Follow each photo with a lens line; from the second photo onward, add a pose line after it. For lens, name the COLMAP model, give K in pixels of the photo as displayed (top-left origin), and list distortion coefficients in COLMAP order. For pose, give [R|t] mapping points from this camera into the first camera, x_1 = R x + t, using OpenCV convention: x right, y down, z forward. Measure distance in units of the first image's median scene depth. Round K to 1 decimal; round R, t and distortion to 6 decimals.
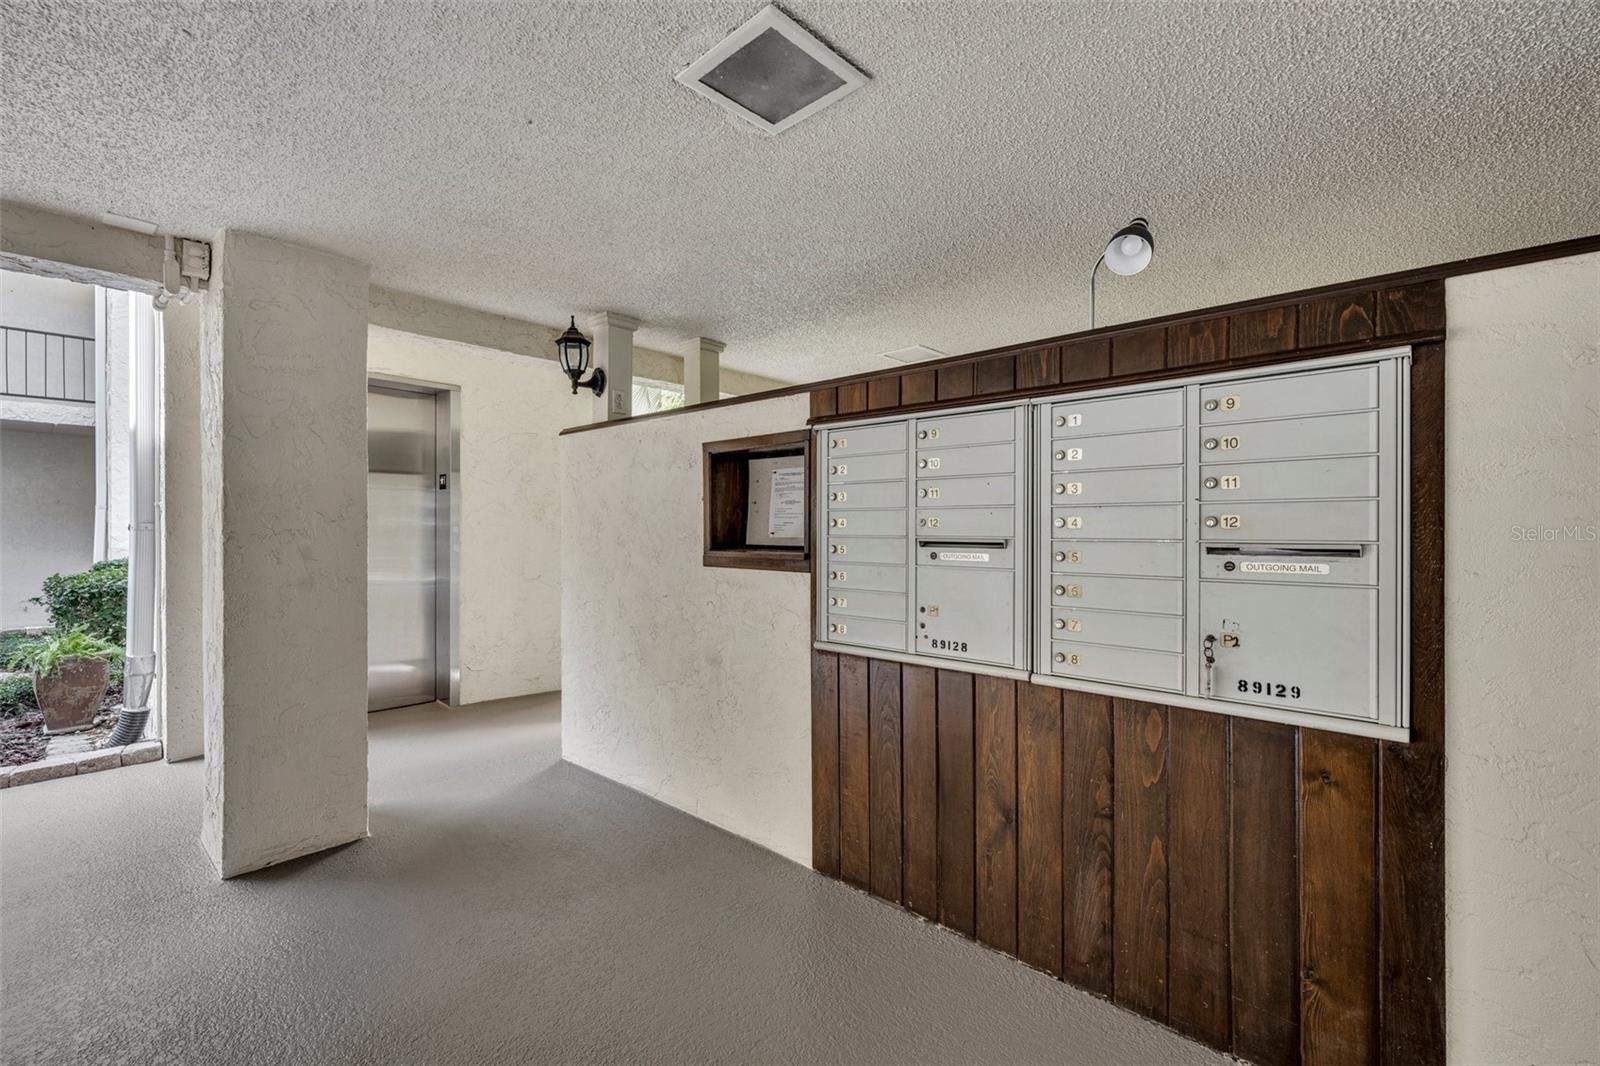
lens RADIAL K [[708.6, 0, 802.2], [0, 708.6, 536.9], [0, 0, 1]] dist [0.001803, 0.000167]
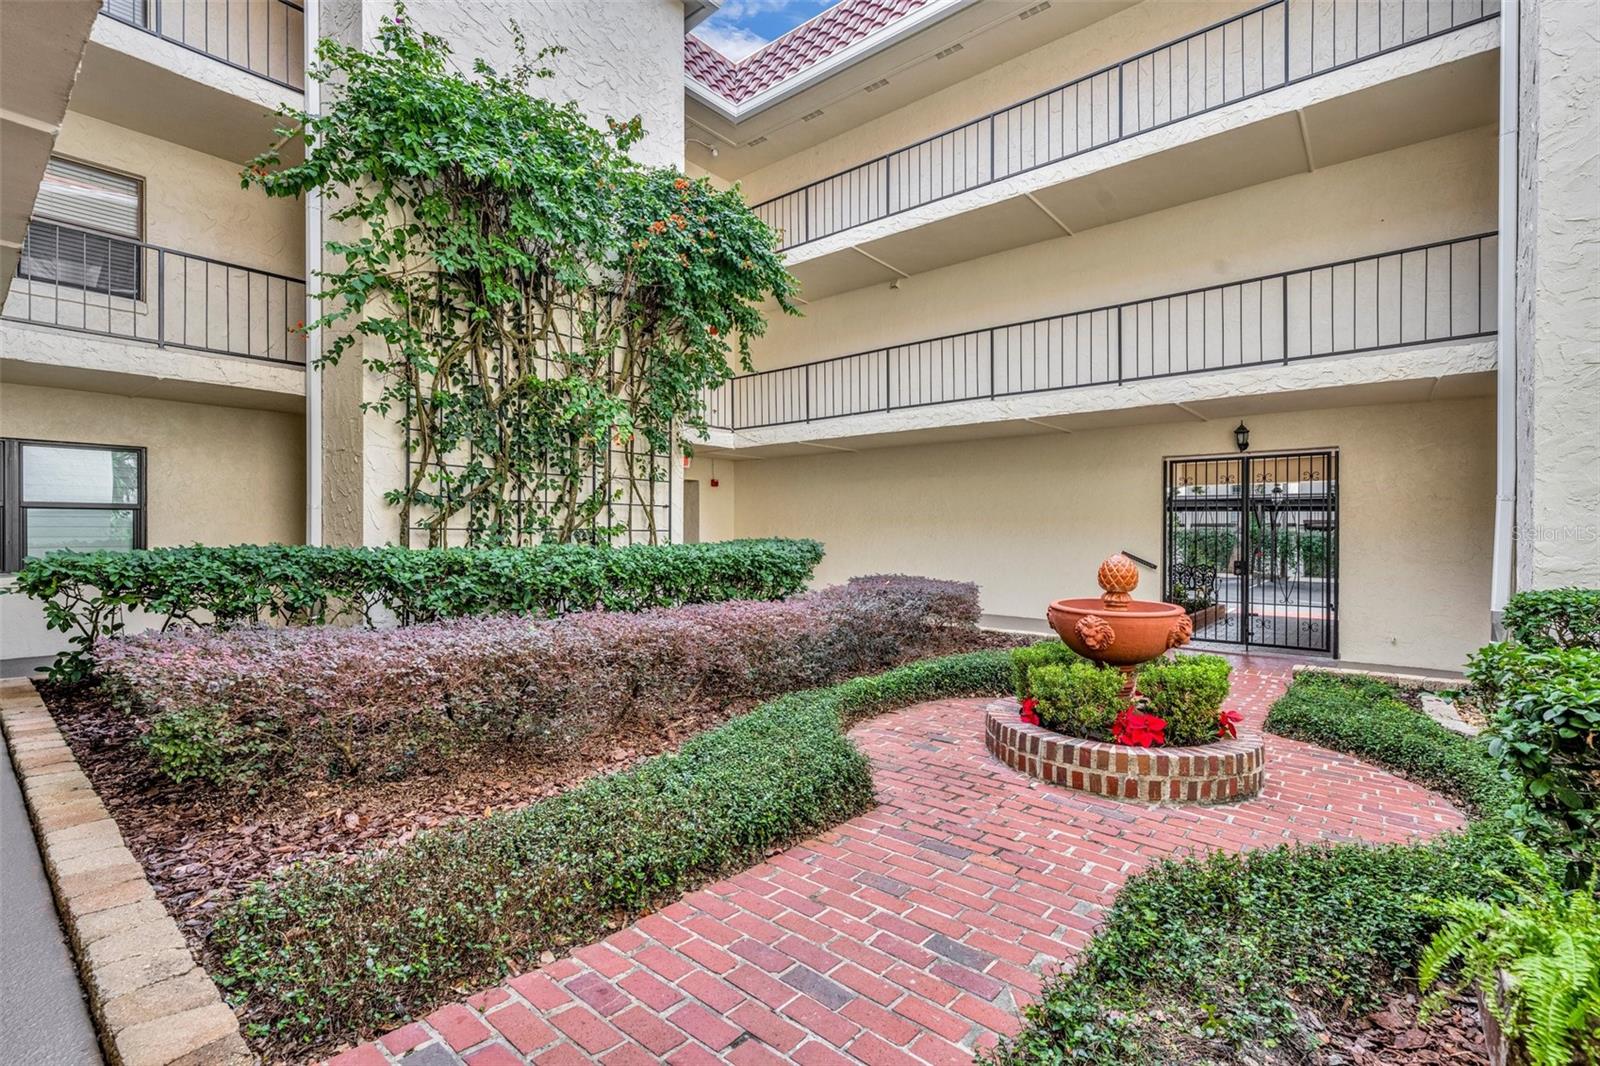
lens RADIAL K [[708.6, 0, 801.6], [0, 708.6, 541.7], [0, 0, 1]] dist [0.001803, 0.000167]
pose [[0.061680, 0.003799, -0.998089, -0.409441], [-0.001658, 0.999992, 0.003704, -0.005537], [0.998095, 0.001426, 0.061686, 0.350533]]
